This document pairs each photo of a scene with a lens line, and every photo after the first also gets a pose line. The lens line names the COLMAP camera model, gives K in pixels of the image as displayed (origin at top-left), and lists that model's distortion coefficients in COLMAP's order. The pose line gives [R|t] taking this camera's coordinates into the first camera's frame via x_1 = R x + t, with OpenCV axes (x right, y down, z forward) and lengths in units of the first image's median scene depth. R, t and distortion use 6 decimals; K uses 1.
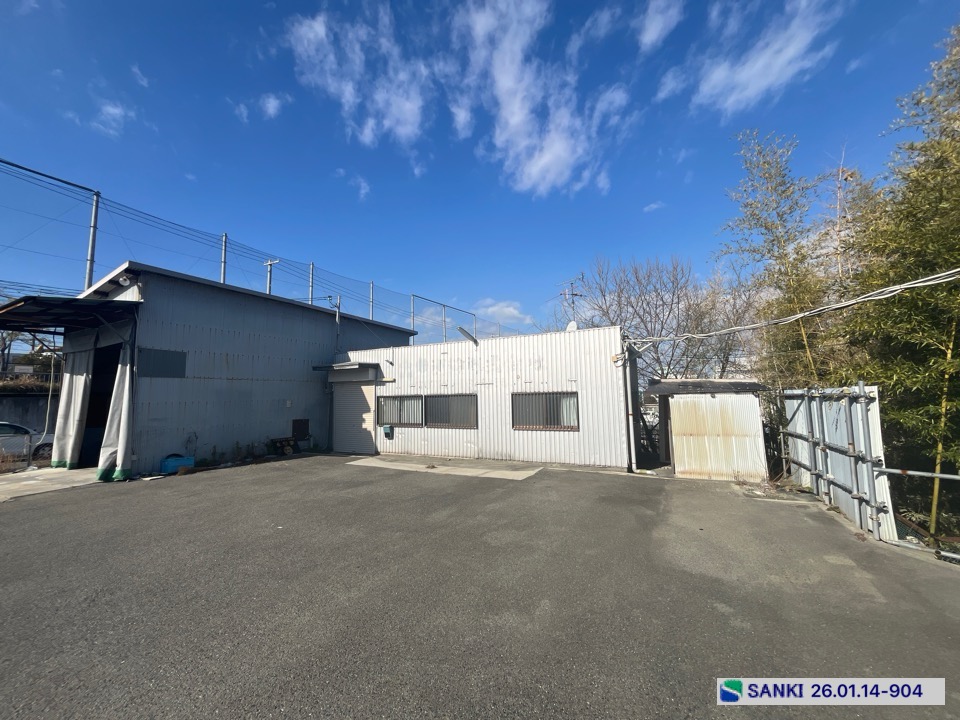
lens RADIAL K [[389.6, 0, 478.3], [0, 389.6, 354.9], [0, 0, 1]] dist [-0.001938, 0.000036]
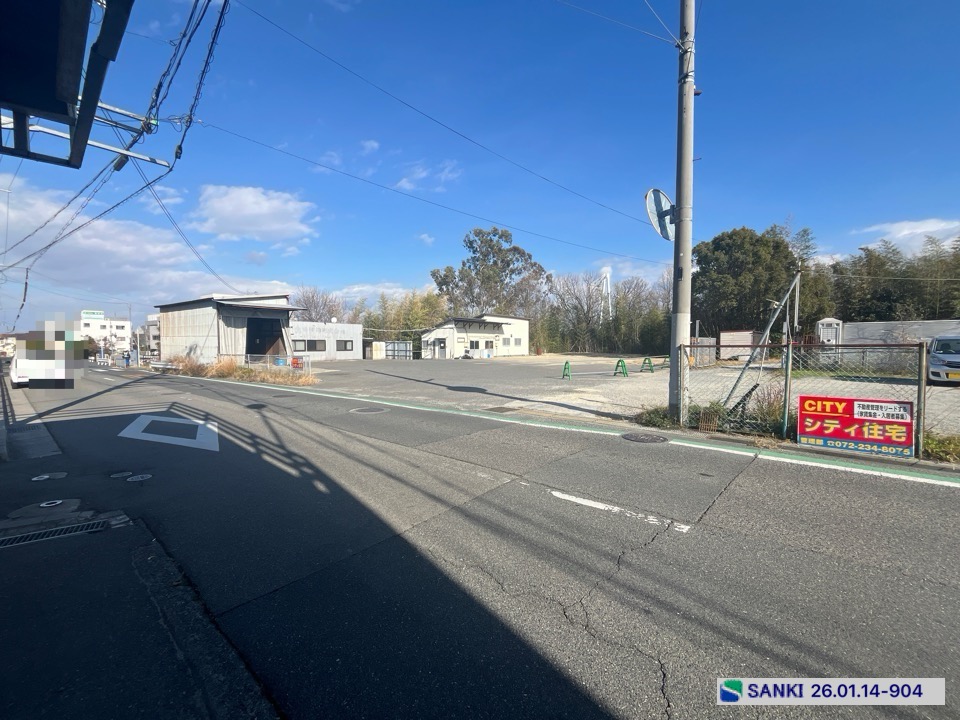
lens RADIAL K [[389.6, 0, 480.0], [0, 389.6, 353.9], [0, 0, 1]] dist [-0.001938, 0.000036]
pose [[0.147395, -0.011040, 0.989016, -2.572594], [-0.118622, 0.992523, 0.028758, -0.024463], [-0.981939, -0.121558, 0.144983, -0.607033]]
